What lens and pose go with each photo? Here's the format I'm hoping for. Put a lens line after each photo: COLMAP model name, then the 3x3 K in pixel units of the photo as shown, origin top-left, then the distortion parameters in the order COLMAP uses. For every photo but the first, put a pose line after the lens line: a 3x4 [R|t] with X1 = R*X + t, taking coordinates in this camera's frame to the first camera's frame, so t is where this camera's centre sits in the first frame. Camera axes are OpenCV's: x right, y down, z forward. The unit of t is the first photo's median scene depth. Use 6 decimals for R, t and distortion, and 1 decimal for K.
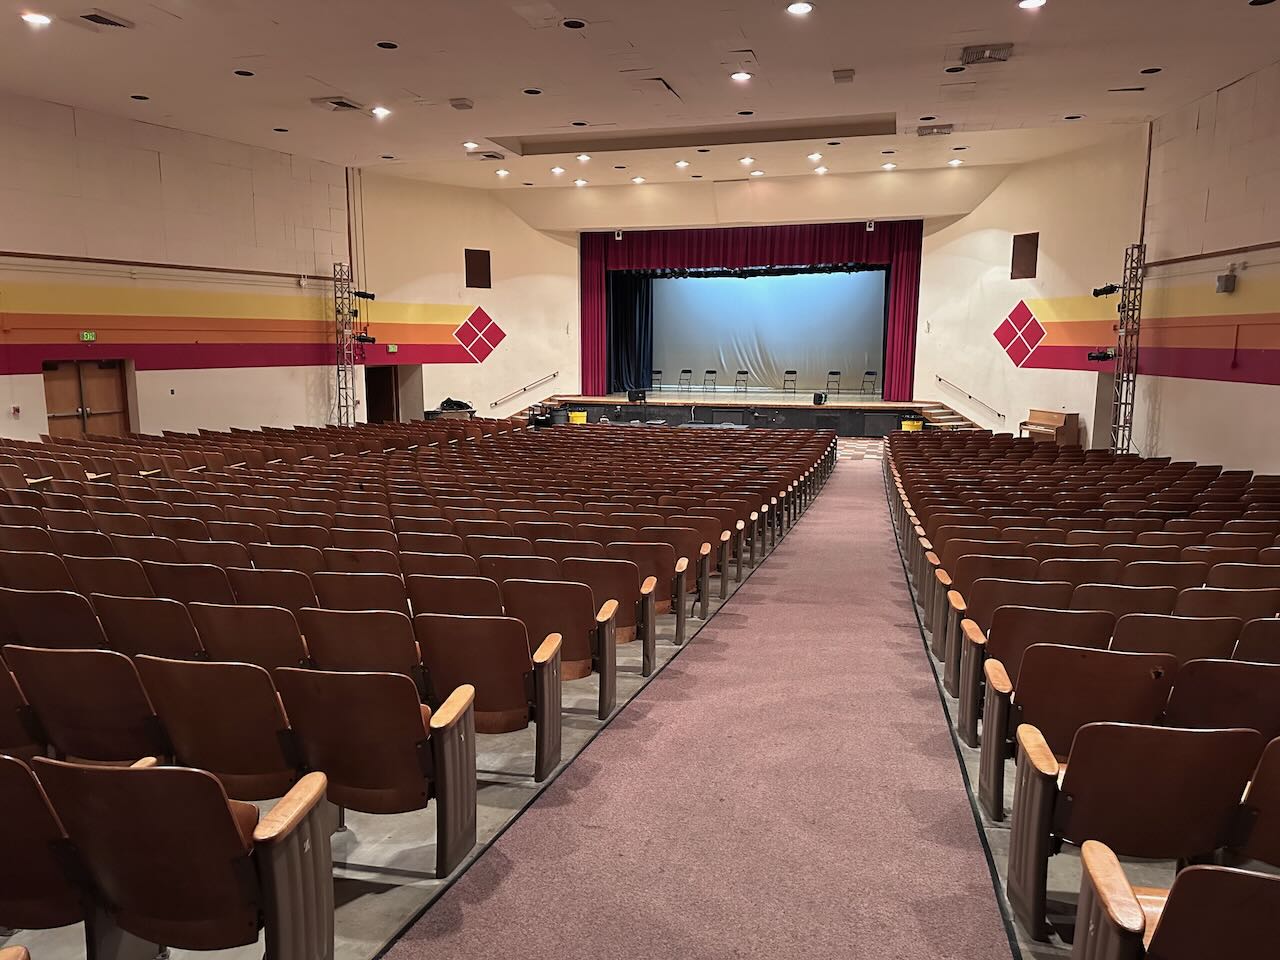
lens RADIAL K [[890.2, 0, 640.0], [0, 890.2, 480.0], [0, 0, 1]] dist [0.176250, -0.285200]
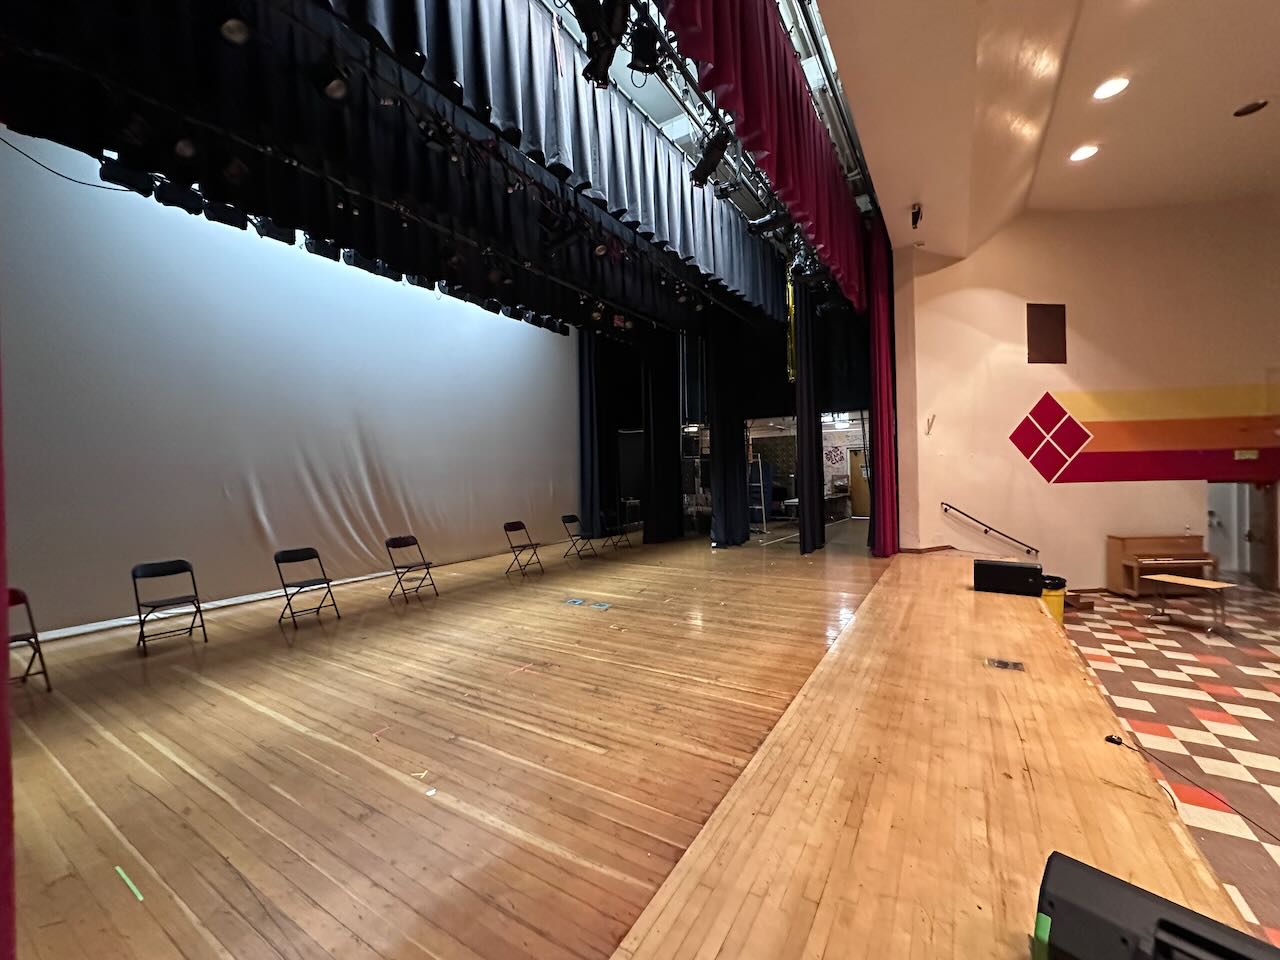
lens RADIAL K [[509.9, 0, 639.5], [0, 509.9, 479.1], [0, 0, 1]] dist [-0.001676, 0.000087]
pose [[0.277235, -0.023033, 0.960526, -0.059503], [0.171771, 0.984795, -0.025963, -0.154553], [-0.945323, 0.172189, 0.276976, 1.073134]]
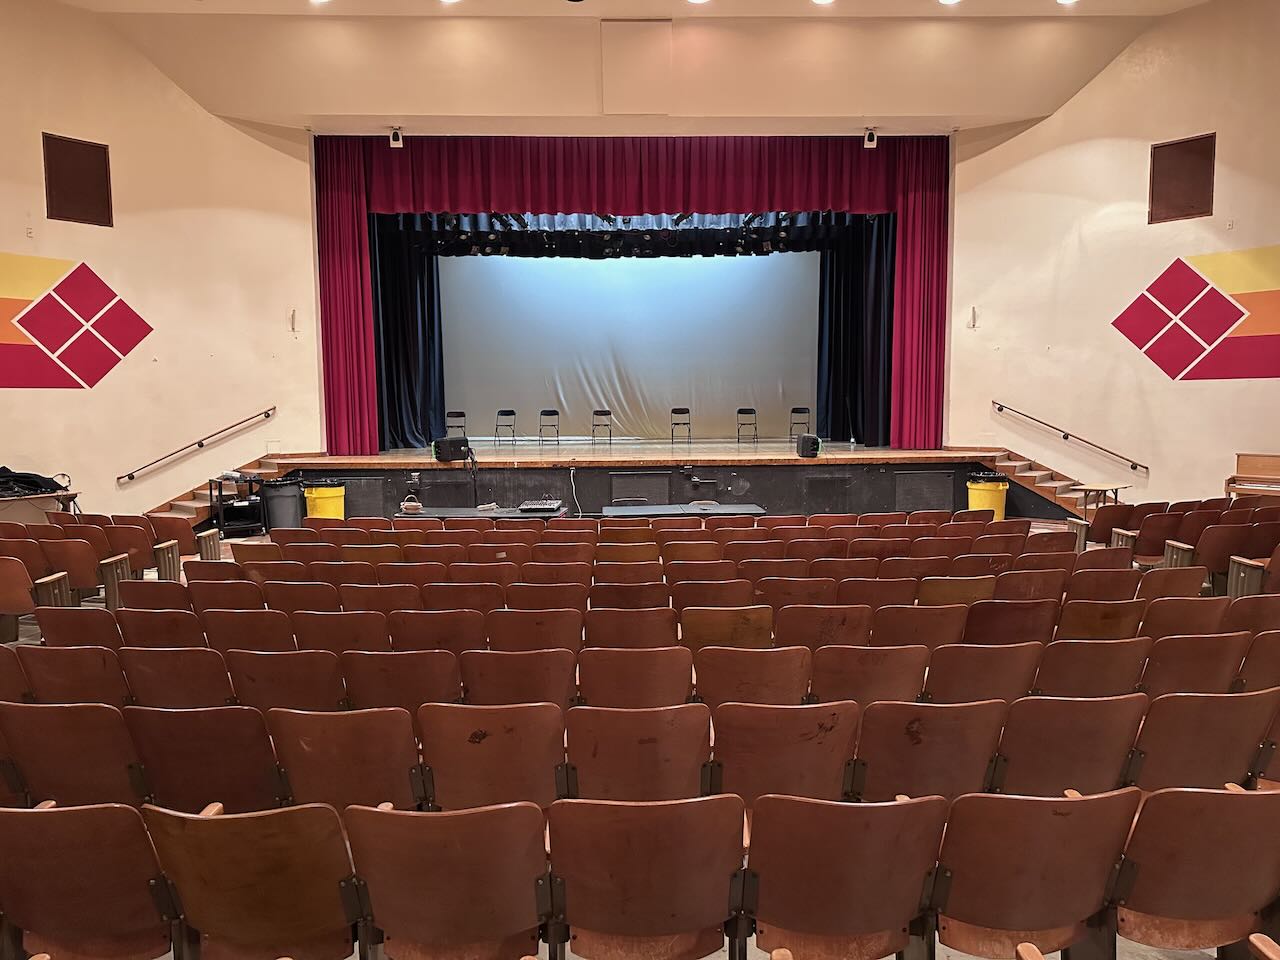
lens RADIAL K [[896.1, 0, 647.3], [0, 896.1, 481.0], [0, 0, 1]] dist [0.083790, -0.103035]
pose [[0.953313, -0.036677, 0.299750, -0.052426], [0.058022, 0.996349, -0.062620, -0.041577], [-0.296359, 0.077089, 0.951961, 0.514357]]
